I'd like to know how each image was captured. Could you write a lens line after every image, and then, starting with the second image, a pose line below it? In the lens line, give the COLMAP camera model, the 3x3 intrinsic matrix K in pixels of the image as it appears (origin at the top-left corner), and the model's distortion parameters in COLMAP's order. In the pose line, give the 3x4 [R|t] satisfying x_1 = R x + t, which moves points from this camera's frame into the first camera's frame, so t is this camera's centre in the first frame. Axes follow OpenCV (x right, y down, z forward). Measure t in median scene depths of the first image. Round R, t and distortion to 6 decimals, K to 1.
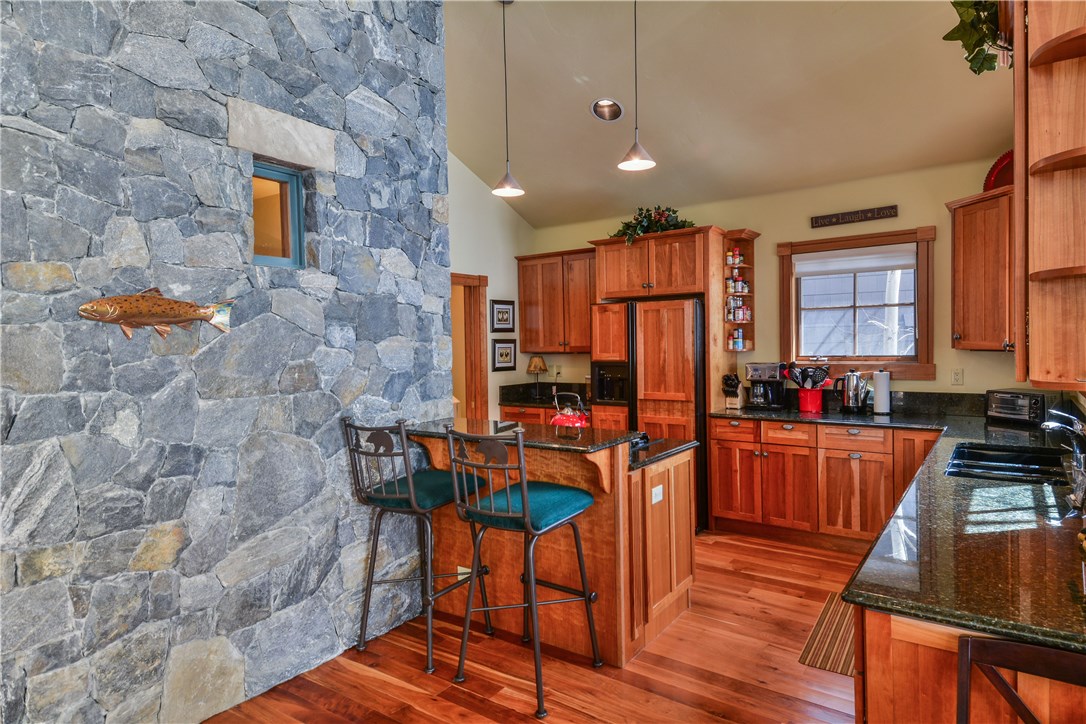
lens RADIAL K [[598.4, 0, 543.0], [0, 598.4, 362.0], [0, 0, 1]] dist [-0.000223, 0.000245]
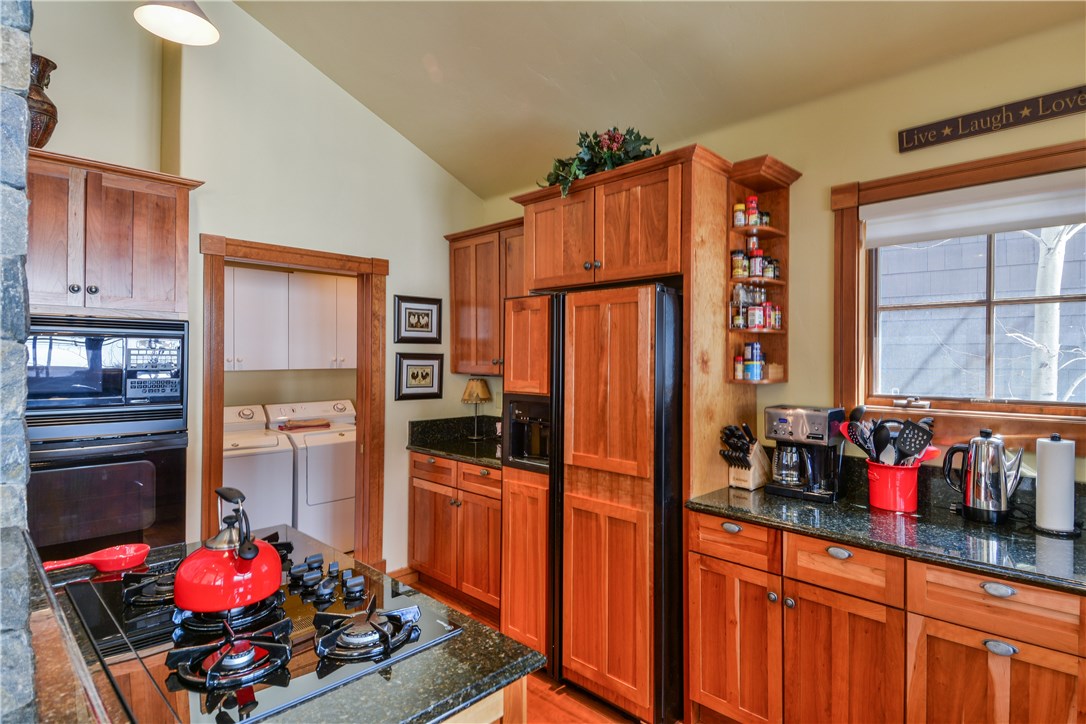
lens RADIAL K [[543.1, 0, 565.4], [0, 543.1, 359.4], [0, 0, 1]] dist [0.031529, -0.034336]
pose [[0.990833, 0.021677, -0.133341, 0.226198], [-0.025506, 0.999308, -0.027077, -0.022605], [0.132662, 0.030230, 0.990700, 0.490029]]
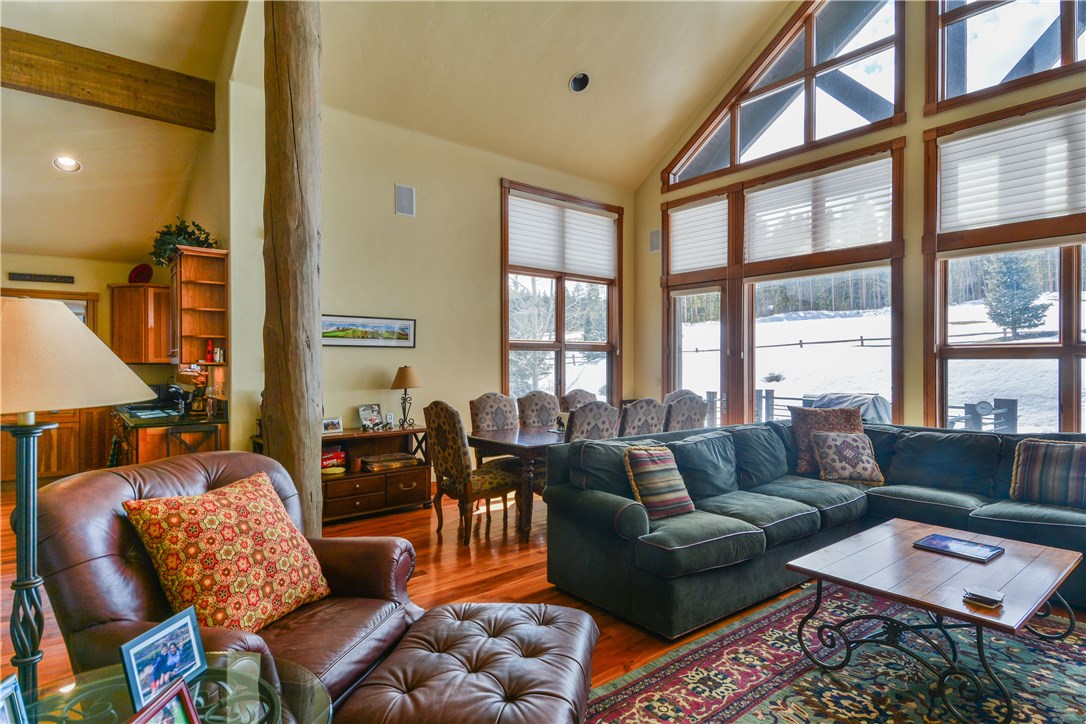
lens RADIAL K [[603.4, 0, 559.2], [0, 603.4, 363.9], [0, 0, 1]] dist [0.039128, -0.000518]
pose [[0.230704, 0.018667, 0.972845, -0.695216], [0.028009, 0.999274, -0.025816, 0.057775], [-0.972621, 0.033204, 0.230014, -0.640038]]
